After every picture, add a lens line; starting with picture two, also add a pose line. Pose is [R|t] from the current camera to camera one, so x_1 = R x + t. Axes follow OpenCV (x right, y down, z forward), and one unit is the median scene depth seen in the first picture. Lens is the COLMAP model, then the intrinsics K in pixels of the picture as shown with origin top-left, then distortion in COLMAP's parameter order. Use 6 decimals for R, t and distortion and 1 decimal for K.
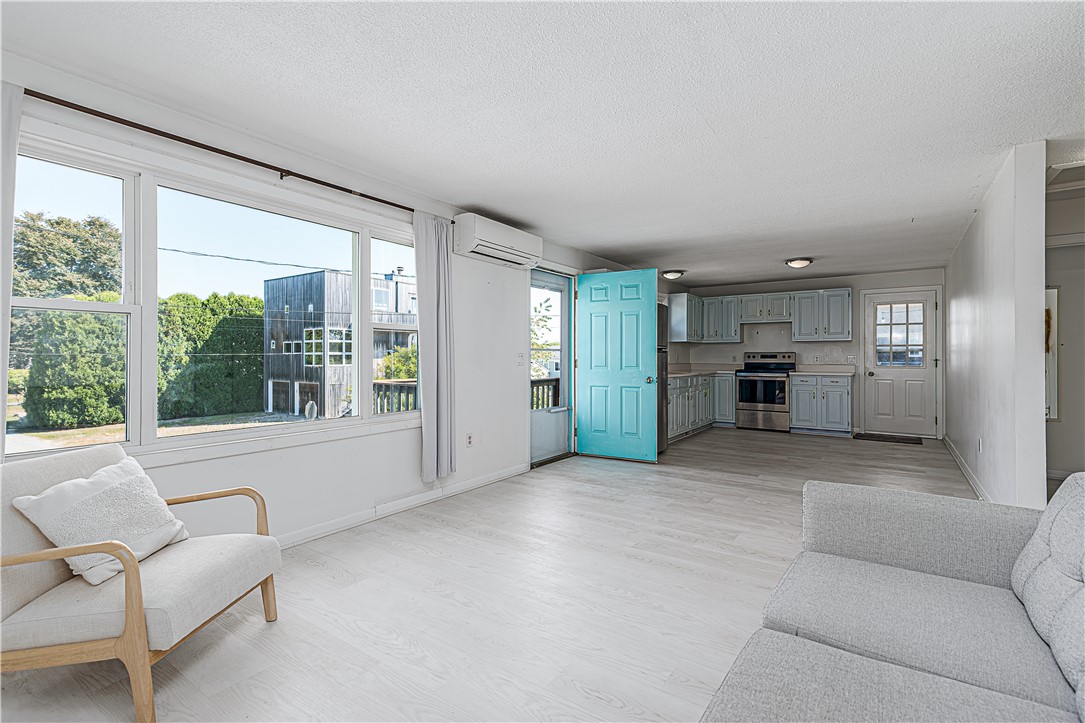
lens RADIAL K [[491.4, 0, 544.4], [0, 491.4, 359.6], [0, 0, 1]] dist [0.002644, 0.000146]
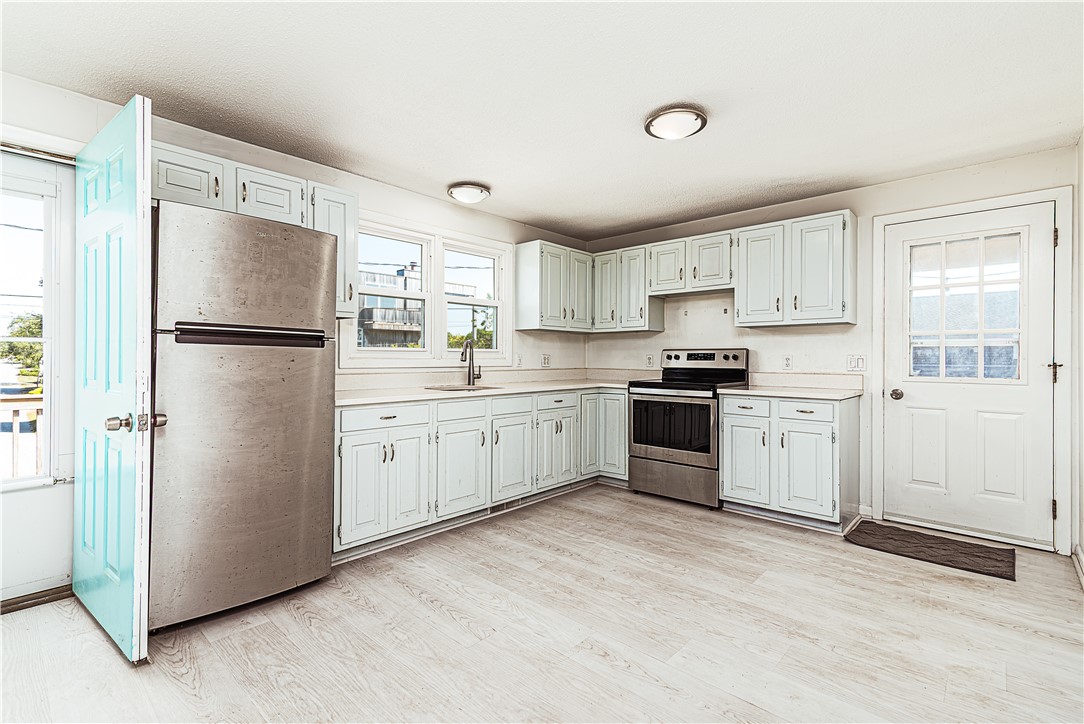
lens RADIAL K [[490.9, 0, 539.4], [0, 490.9, 359.1], [0, 0, 1]] dist [0.002644, 0.000146]
pose [[0.992108, 0.002265, -0.125363, 0.356014], [-0.002377, 0.999997, -0.000749, -0.002946], [0.125361, 0.001041, 0.992111, 0.456179]]
